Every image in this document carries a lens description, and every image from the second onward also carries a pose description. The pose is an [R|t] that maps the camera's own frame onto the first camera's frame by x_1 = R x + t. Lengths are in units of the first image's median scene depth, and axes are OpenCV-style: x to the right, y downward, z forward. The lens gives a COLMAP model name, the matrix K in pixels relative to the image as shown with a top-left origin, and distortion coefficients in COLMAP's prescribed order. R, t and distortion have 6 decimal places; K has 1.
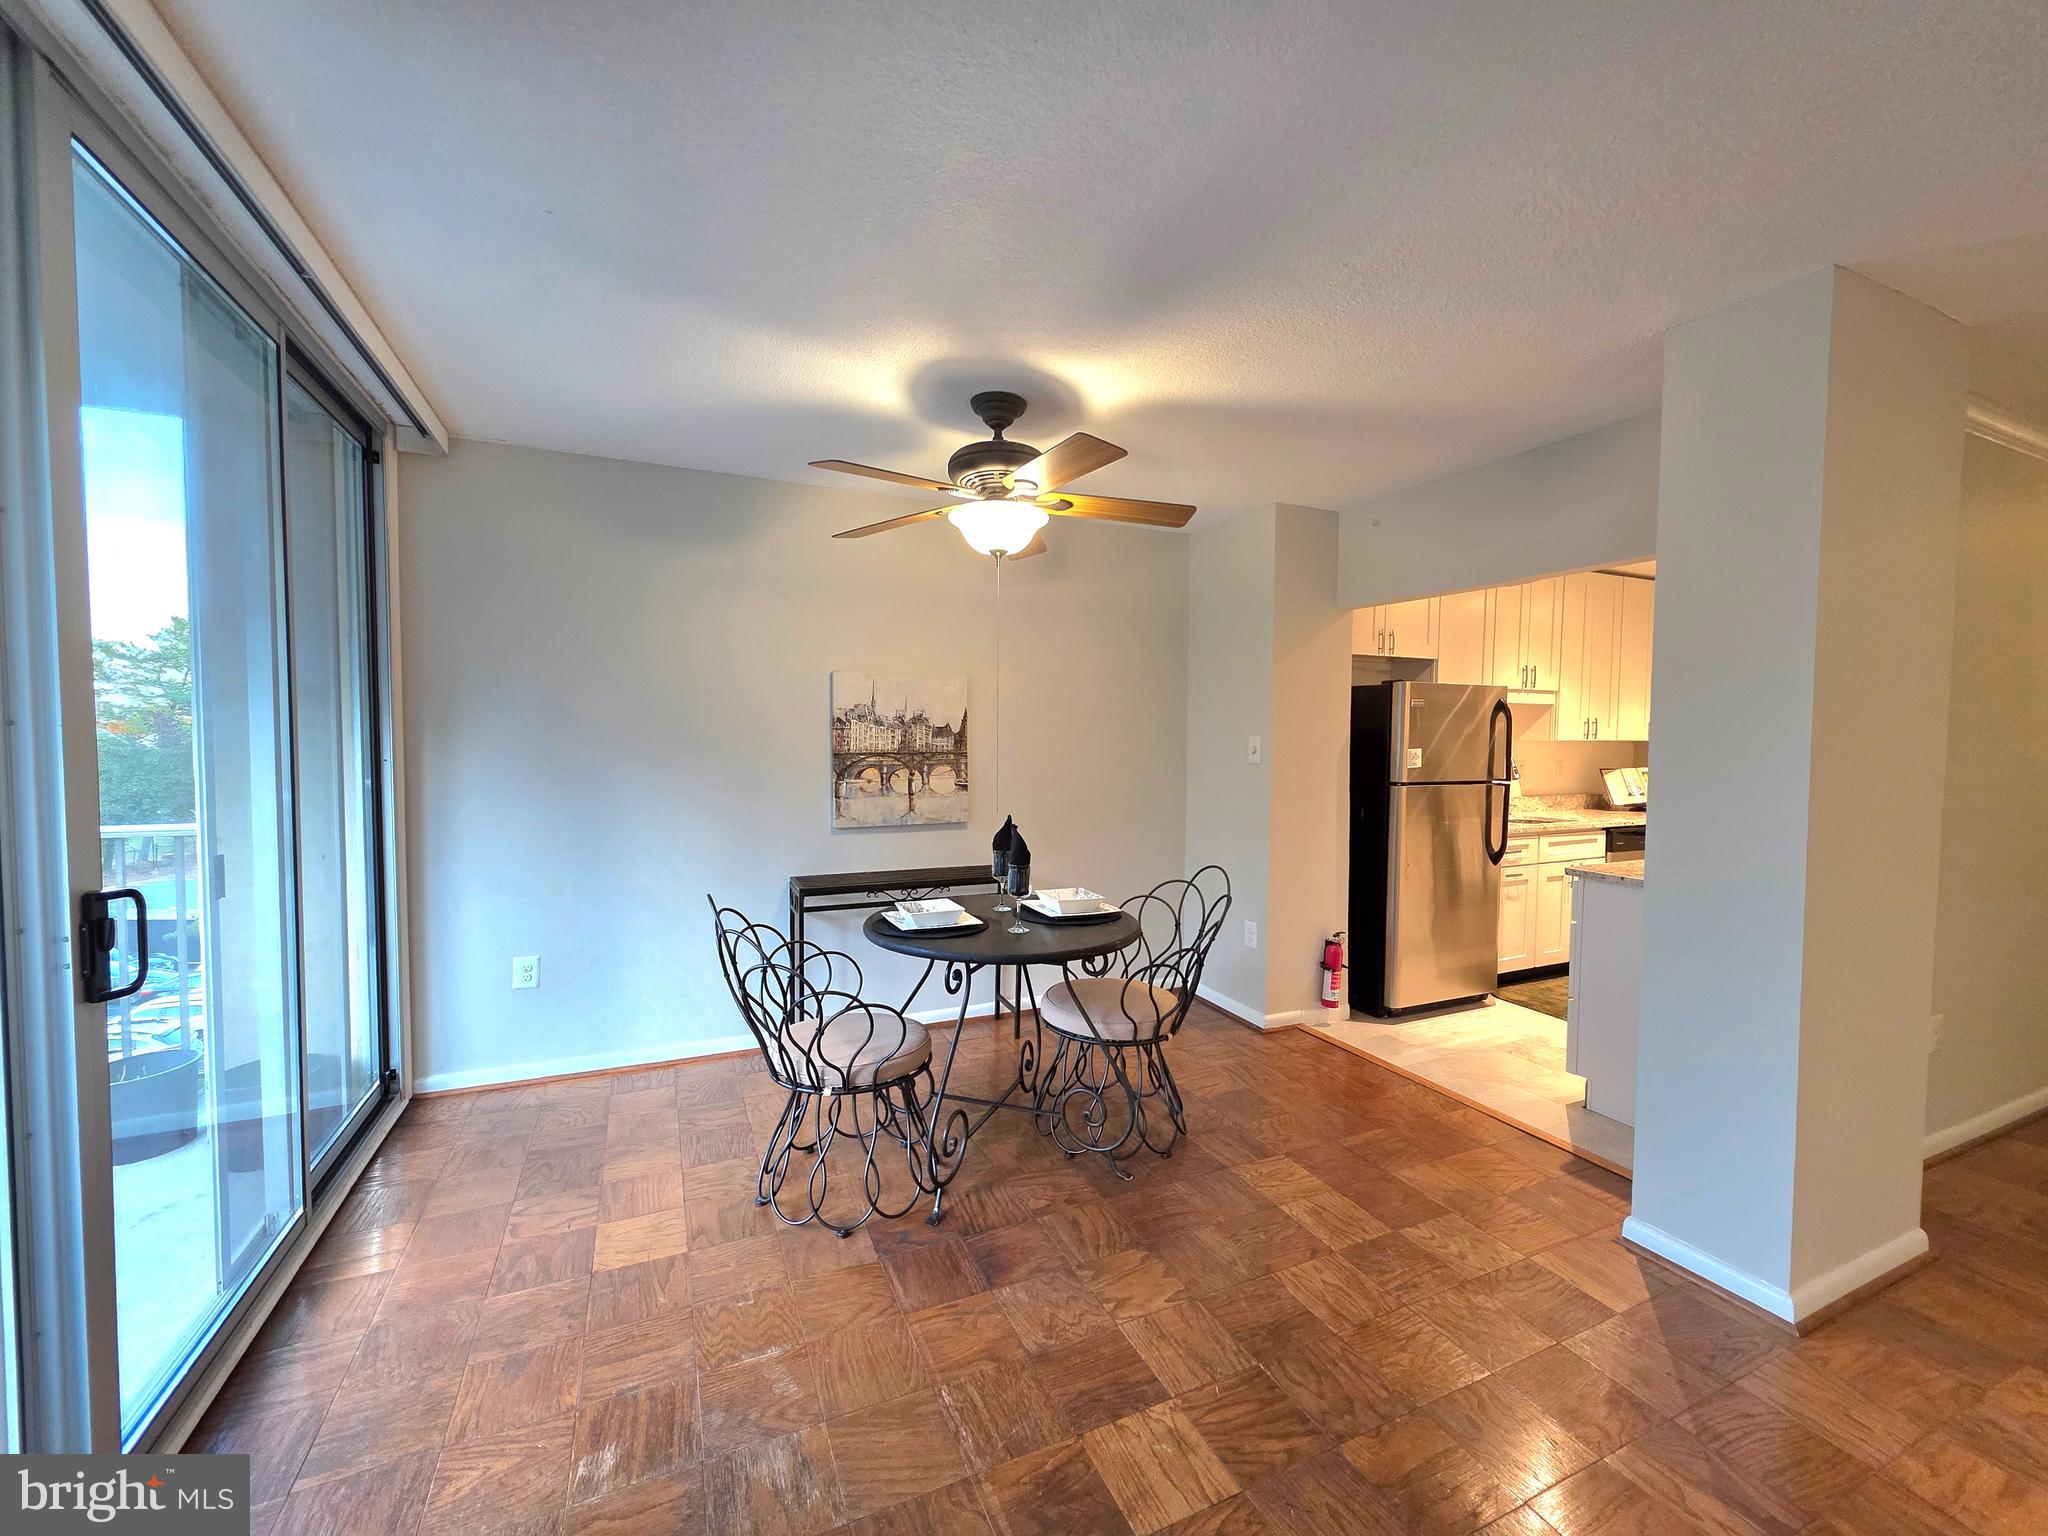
lens RADIAL K [[820.2, 0, 1024.7], [0, 820.2, 767.5], [0, 0, 1]] dist [0.000761, -0.000361]
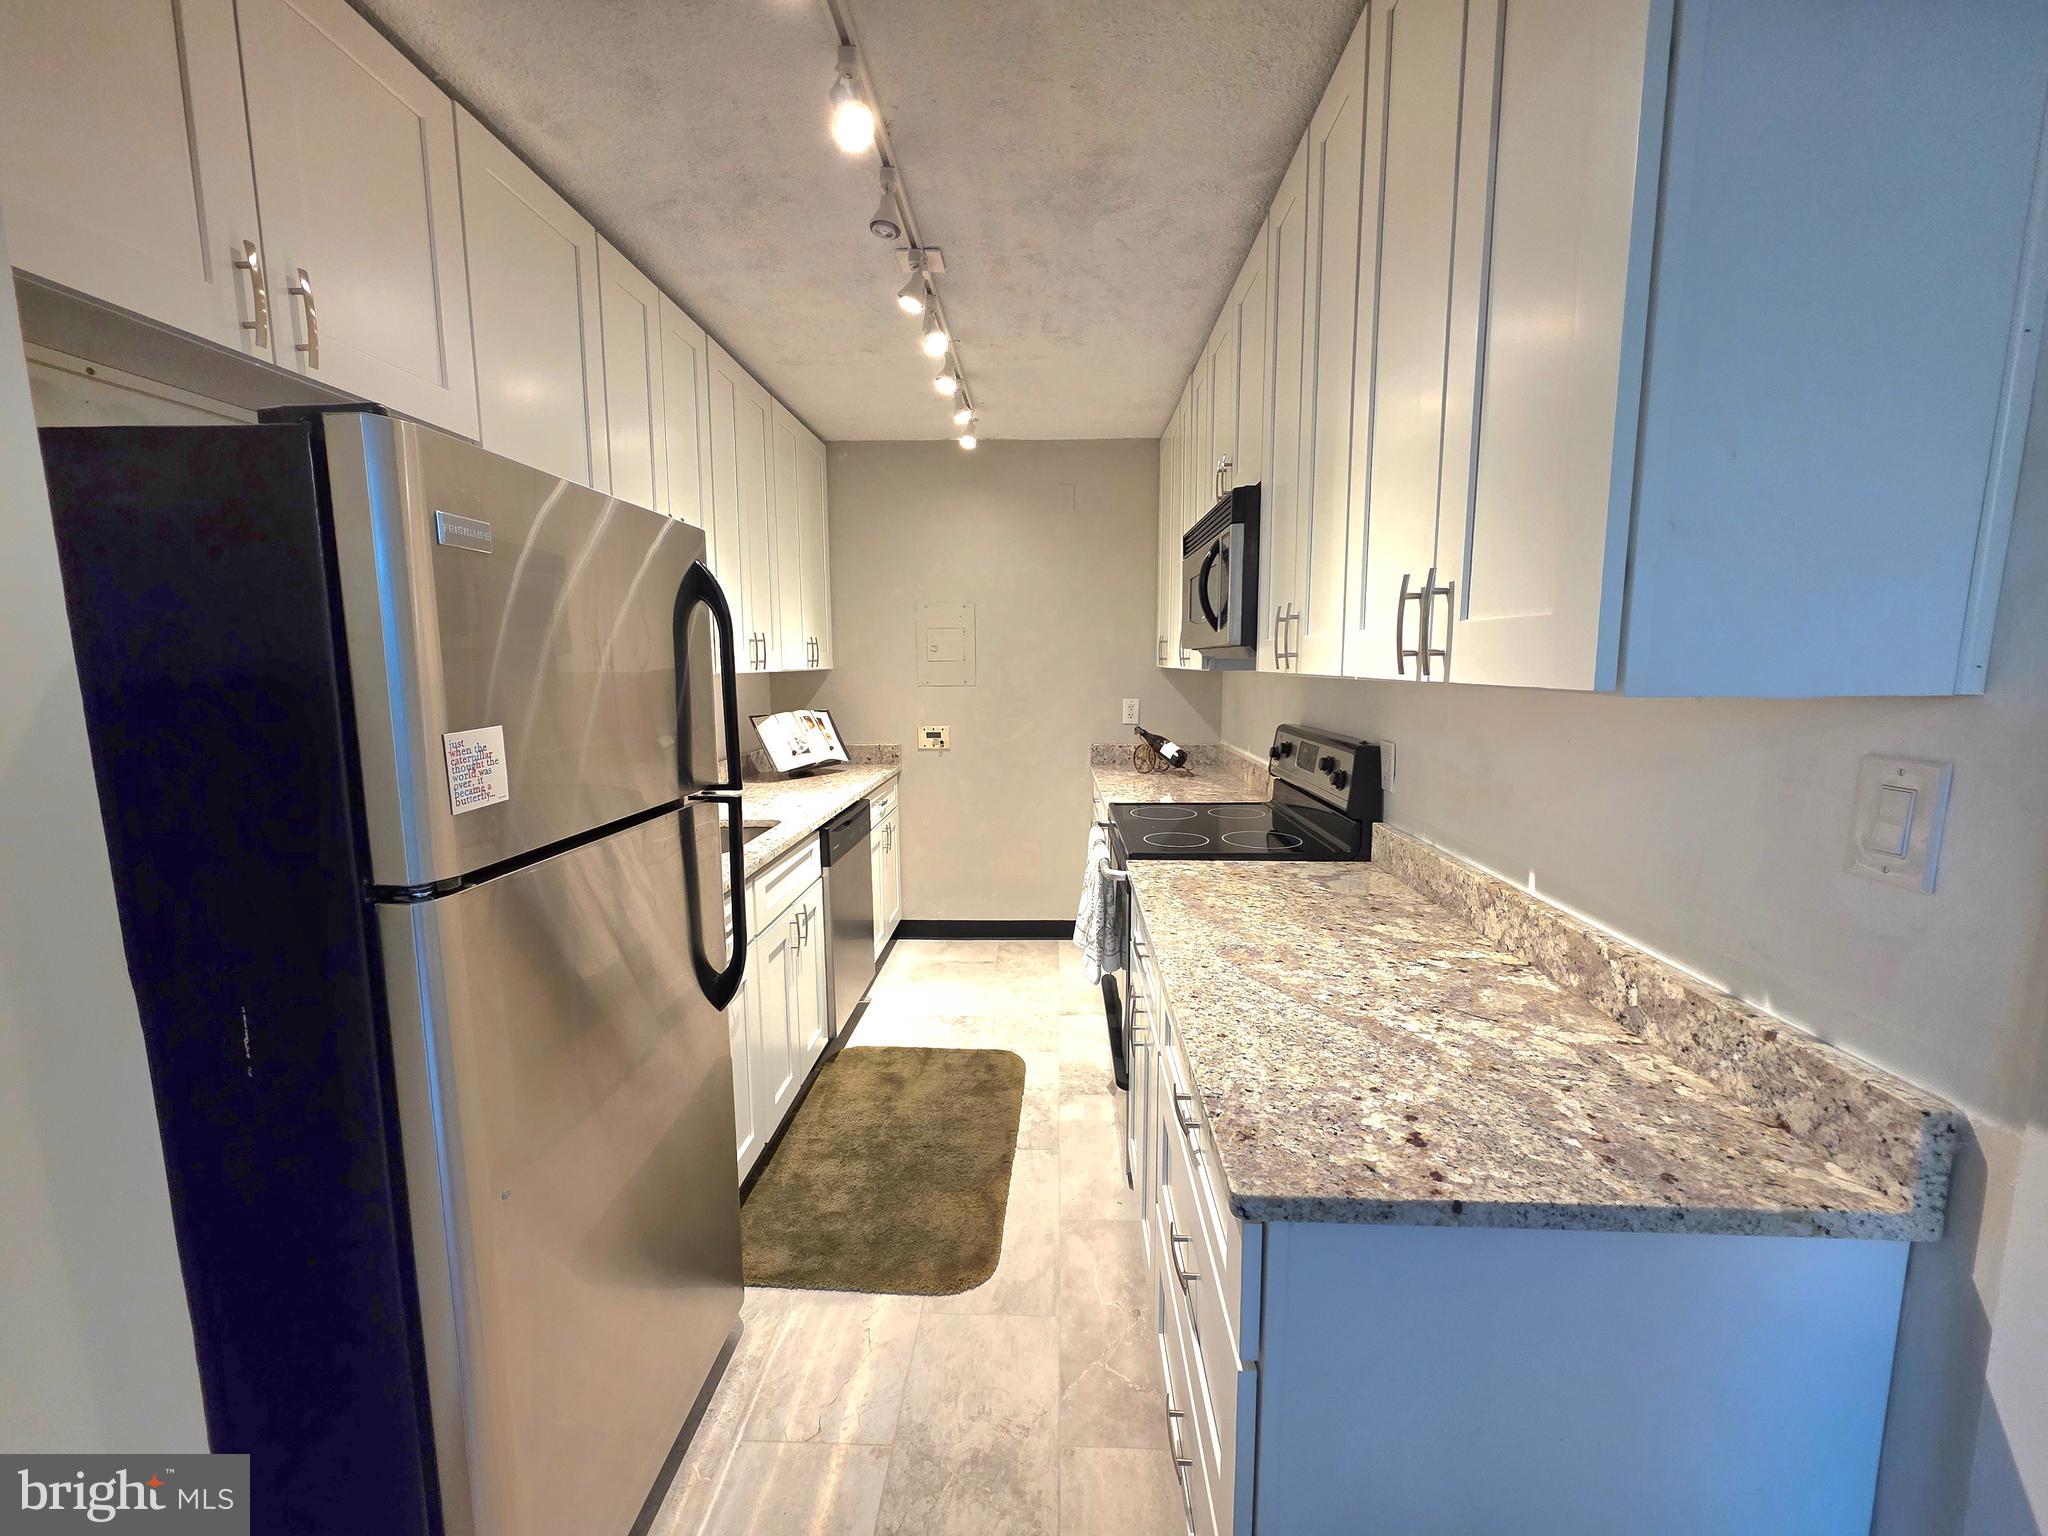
lens RADIAL K [[820.2, 0, 1021.4], [0, 820.2, 764.9], [0, 0, 1]] dist [0.000761, -0.000361]
pose [[0.455015, -0.118084, 0.882620, 0.315644], [0.042916, 0.992925, 0.110717, -0.029916], [-0.889449, -0.012499, 0.456864, 0.704671]]
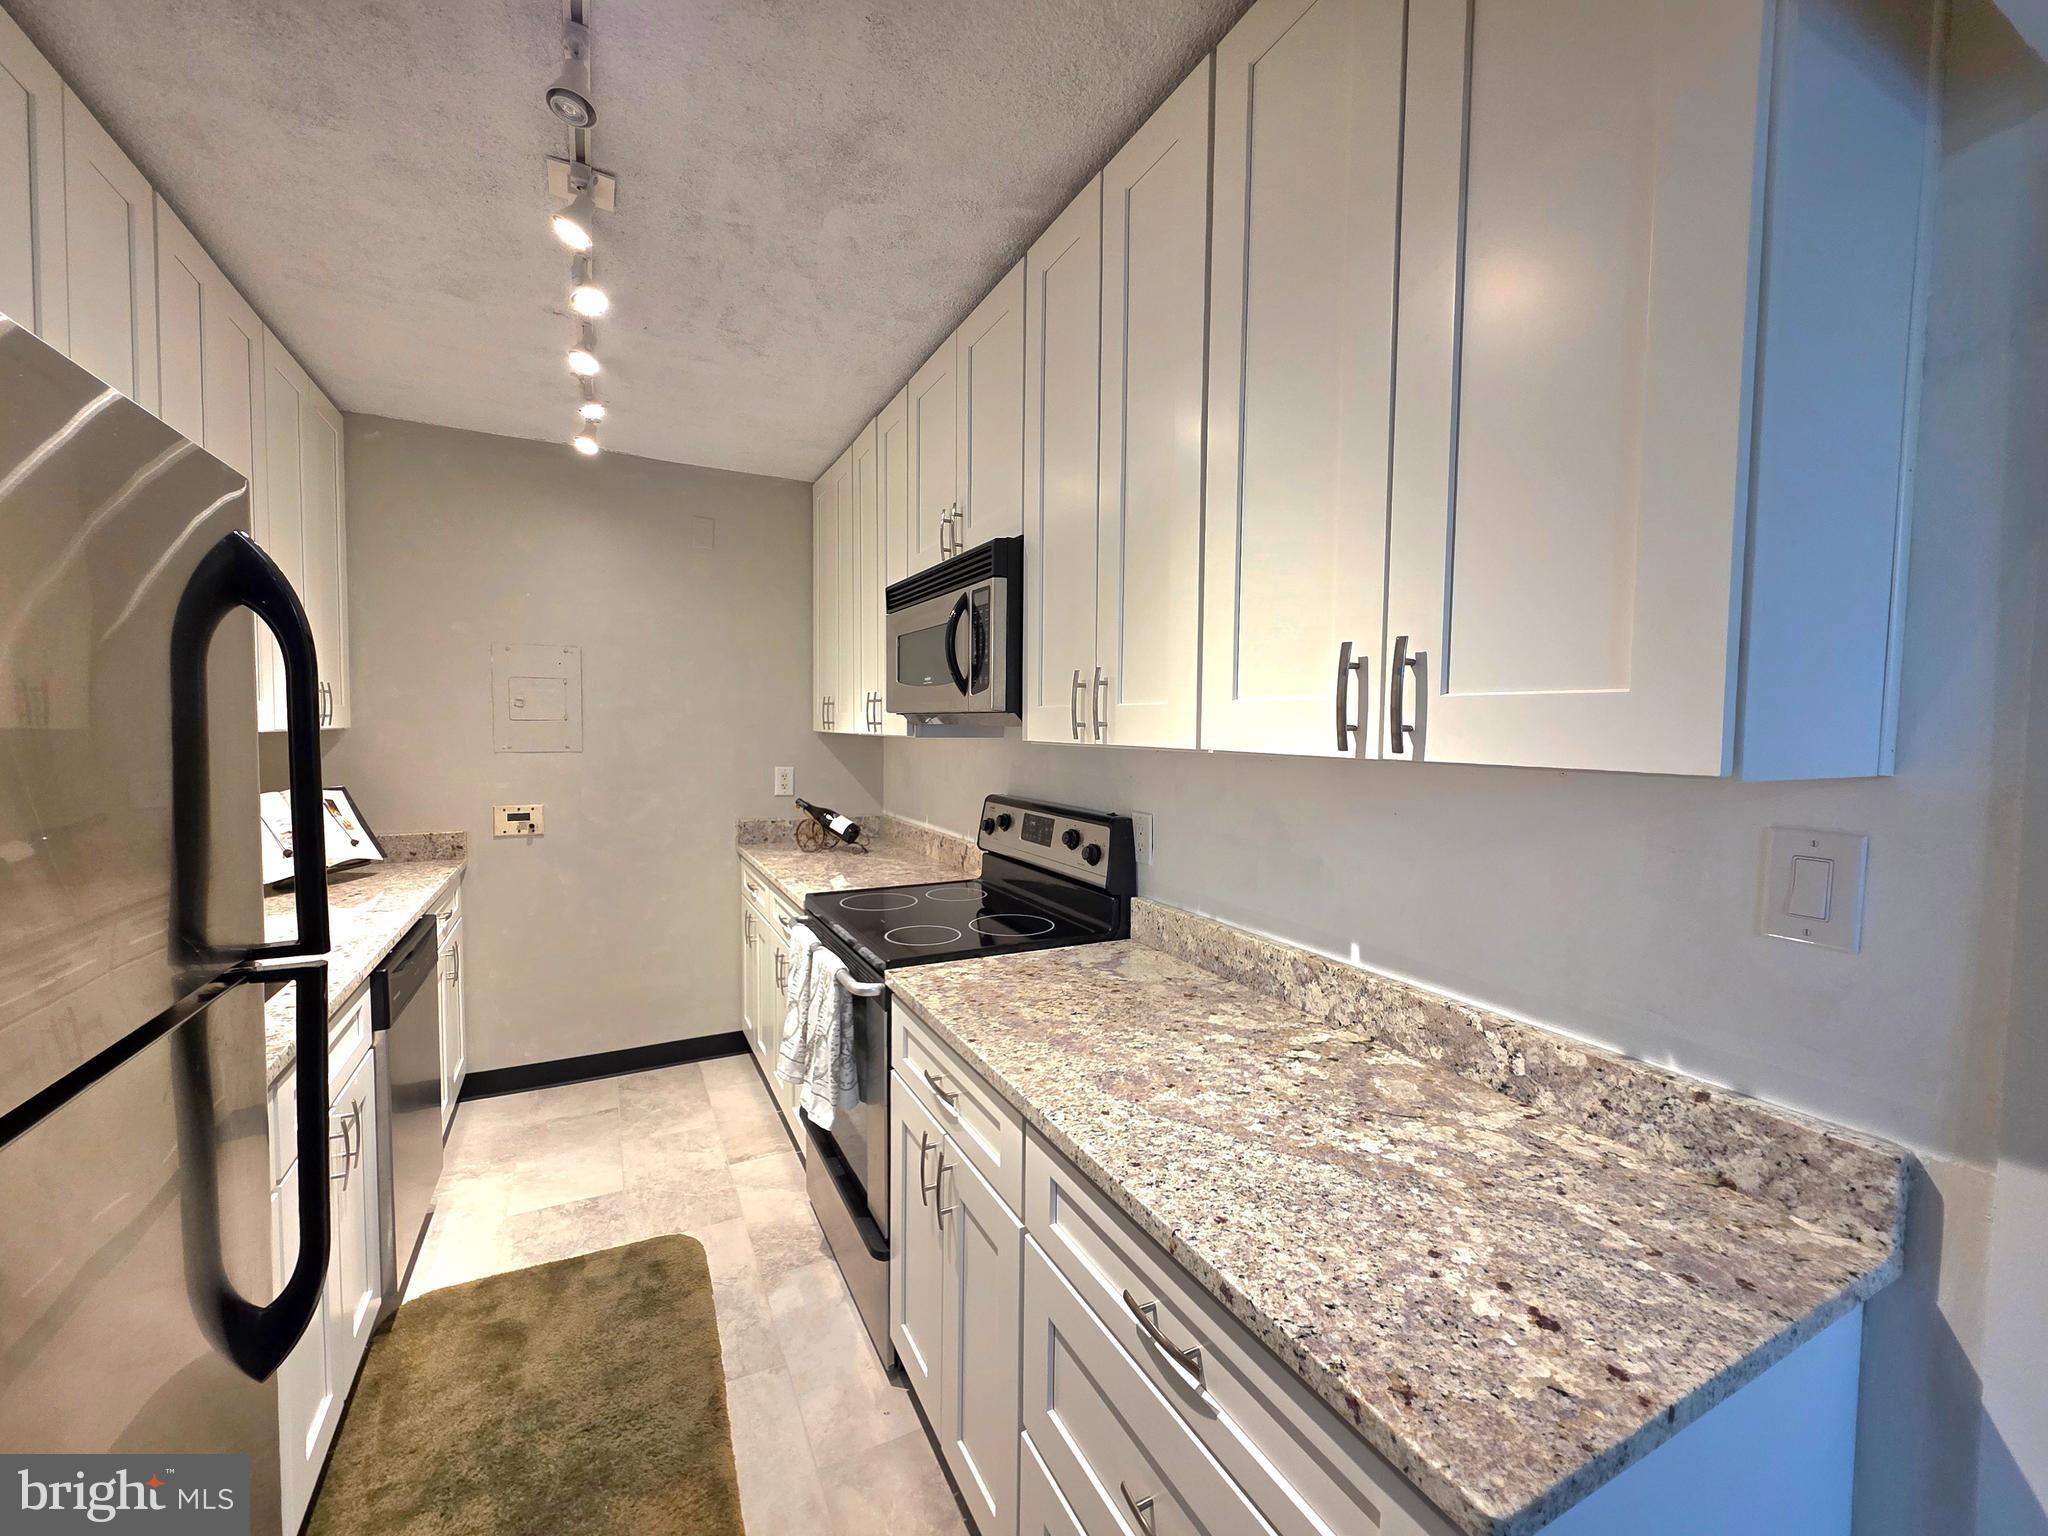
lens RADIAL K [[820.2, 0, 1020.3], [0, 820.2, 764.5], [0, 0, 1]] dist [0.000761, -0.000361]
pose [[-0.049174, -0.051894, 0.997441, 0.340575], [0.027145, 0.998211, 0.053272, -0.032368], [-0.998421, 0.029696, -0.047677, 0.754605]]
